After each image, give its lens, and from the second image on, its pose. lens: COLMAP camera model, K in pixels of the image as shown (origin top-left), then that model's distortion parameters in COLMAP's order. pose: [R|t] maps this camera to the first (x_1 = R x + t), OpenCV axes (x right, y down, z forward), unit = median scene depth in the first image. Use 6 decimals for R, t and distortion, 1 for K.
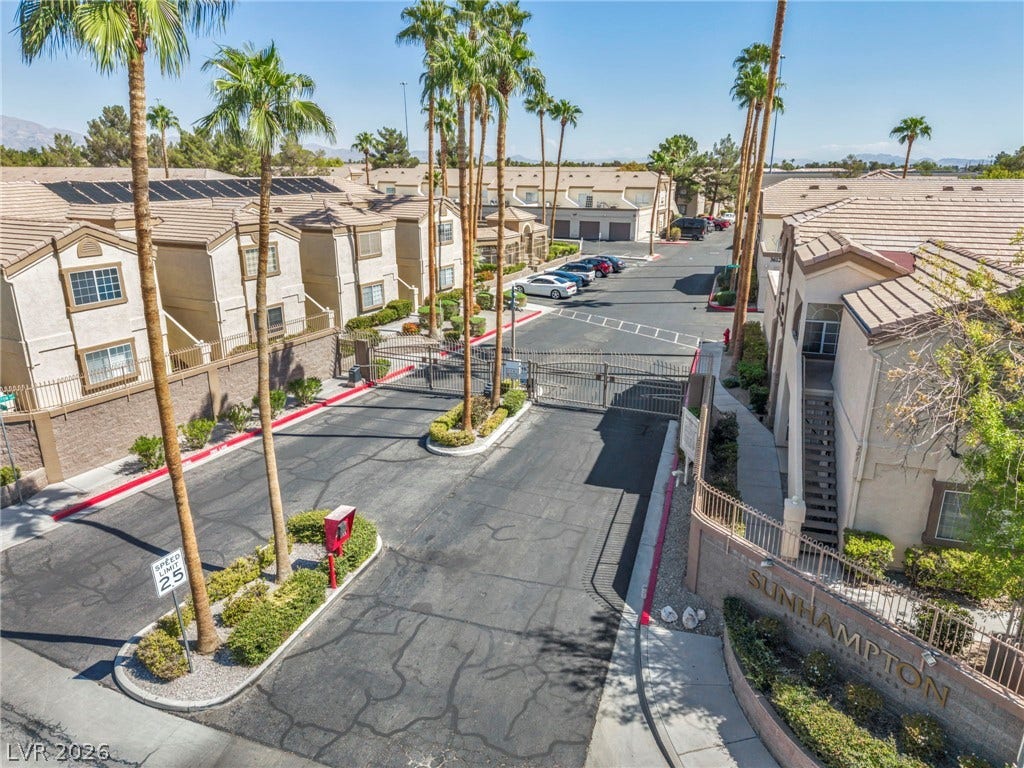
lens RADIAL K [[692.1, 0, 512.0], [0, 692.1, 384.0], [0, 0, 1]] dist [0.021687, 0.000344]
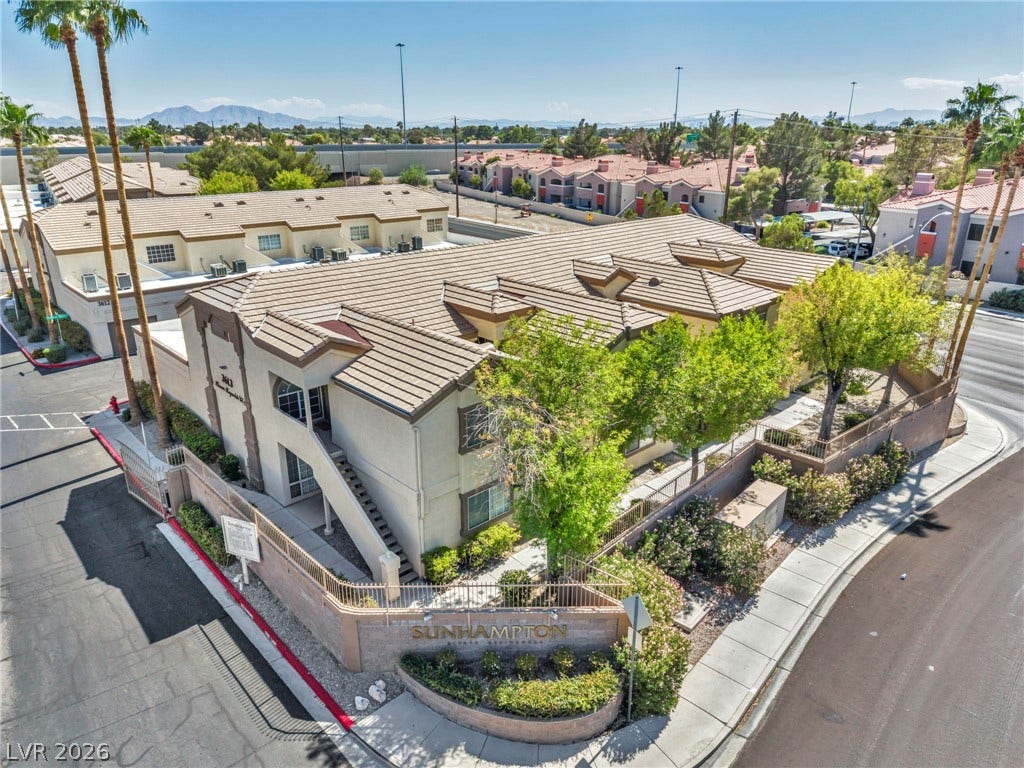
lens RADIAL K [[692.1, 0, 512.0], [0, 692.1, 384.0], [0, 0, 1]] dist [0.021687, 0.000344]
pose [[0.501683, -0.299599, 0.811514, -0.377854], [0.265418, 0.946173, 0.185230, -0.278824], [-0.823327, 0.122464, 0.554198, 0.091701]]
